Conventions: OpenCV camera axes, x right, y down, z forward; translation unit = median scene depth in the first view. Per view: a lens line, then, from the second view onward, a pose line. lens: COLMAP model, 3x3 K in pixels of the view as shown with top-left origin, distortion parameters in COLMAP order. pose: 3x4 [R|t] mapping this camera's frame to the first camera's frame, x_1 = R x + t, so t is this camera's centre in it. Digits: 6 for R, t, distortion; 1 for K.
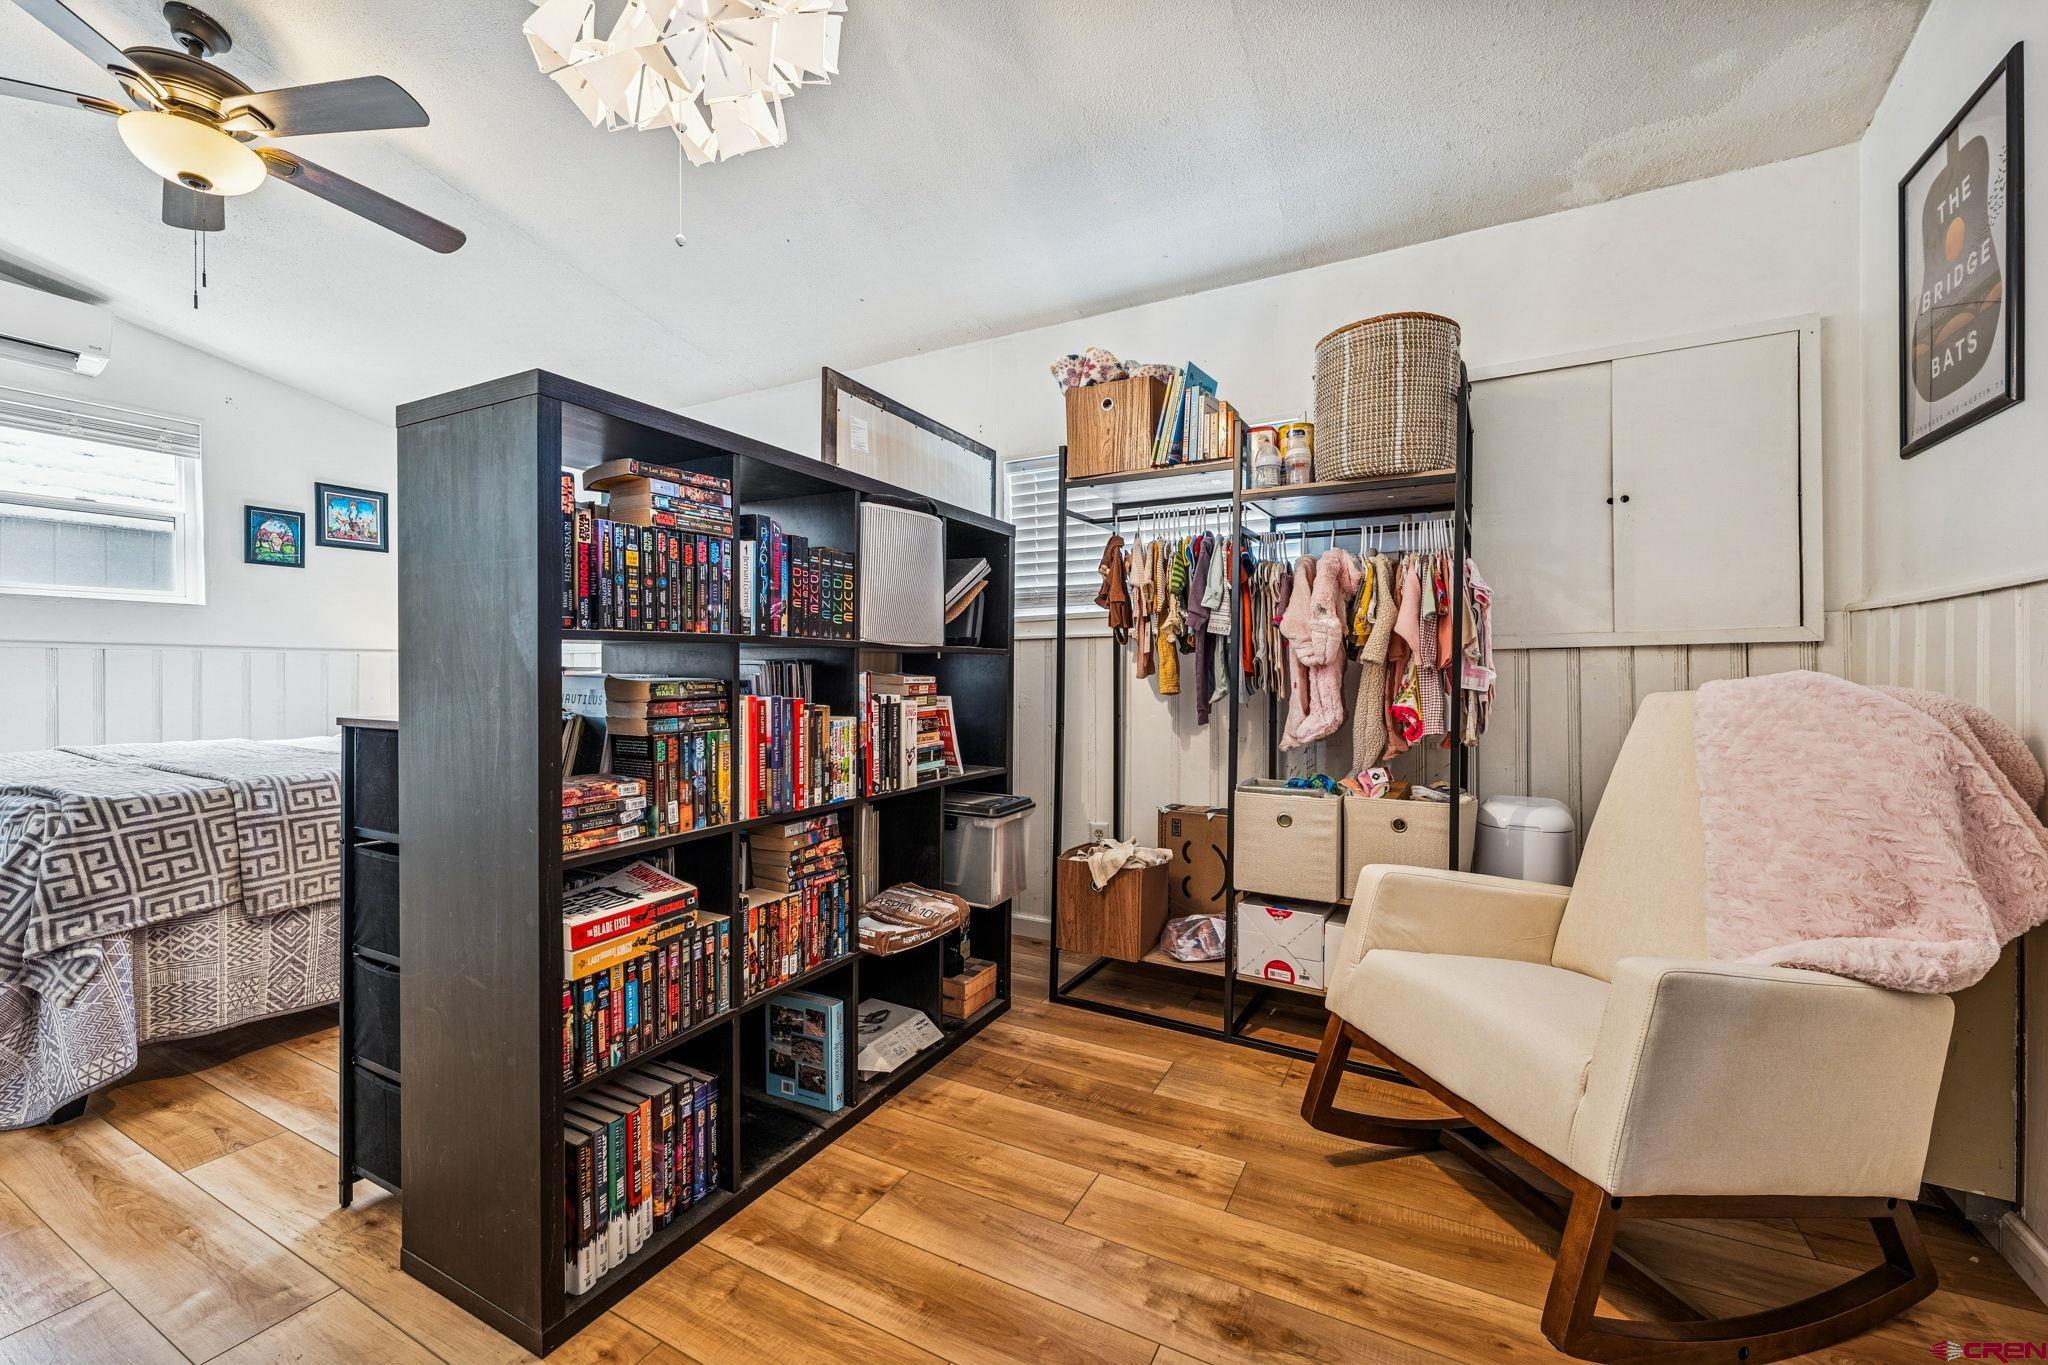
lens RADIAL K [[841.5, 0, 994.5], [0, 841.5, 678.4], [0, 0, 1]] dist [0.002677, 0.000191]
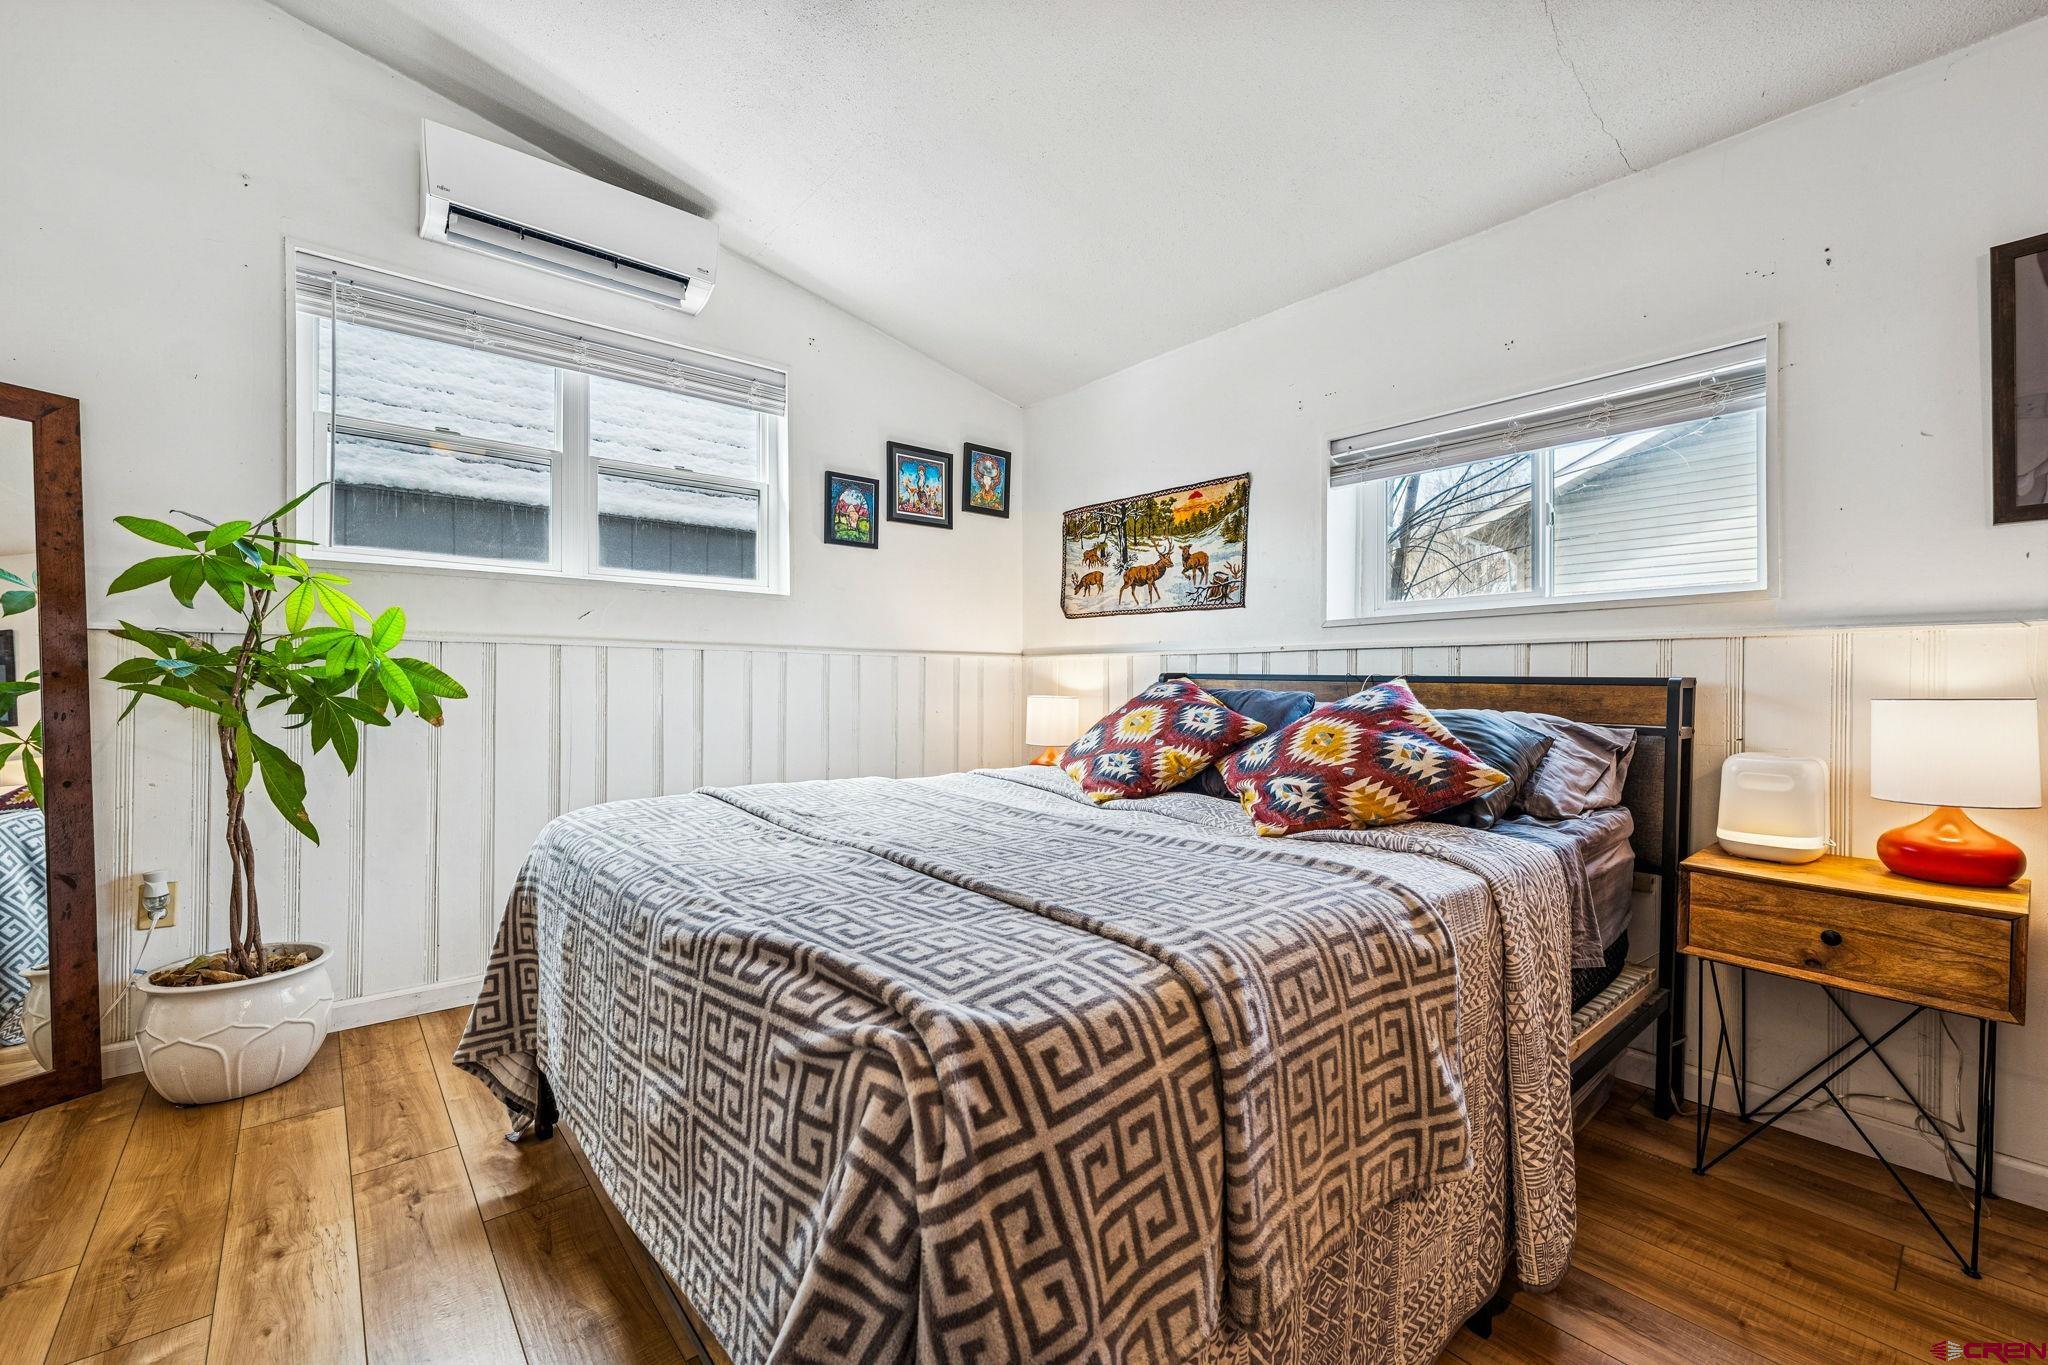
lens RADIAL K [[895.7, 0, 1023.2], [0, 895.7, 675.2], [0, 0, 1]] dist [0.002405, 0.000415]
pose [[0.928219, 0.002029, -0.372028, -0.486313], [-0.006155, 0.999932, -0.009903, -0.004812], [0.371983, 0.011482, 0.928169, 0.344538]]
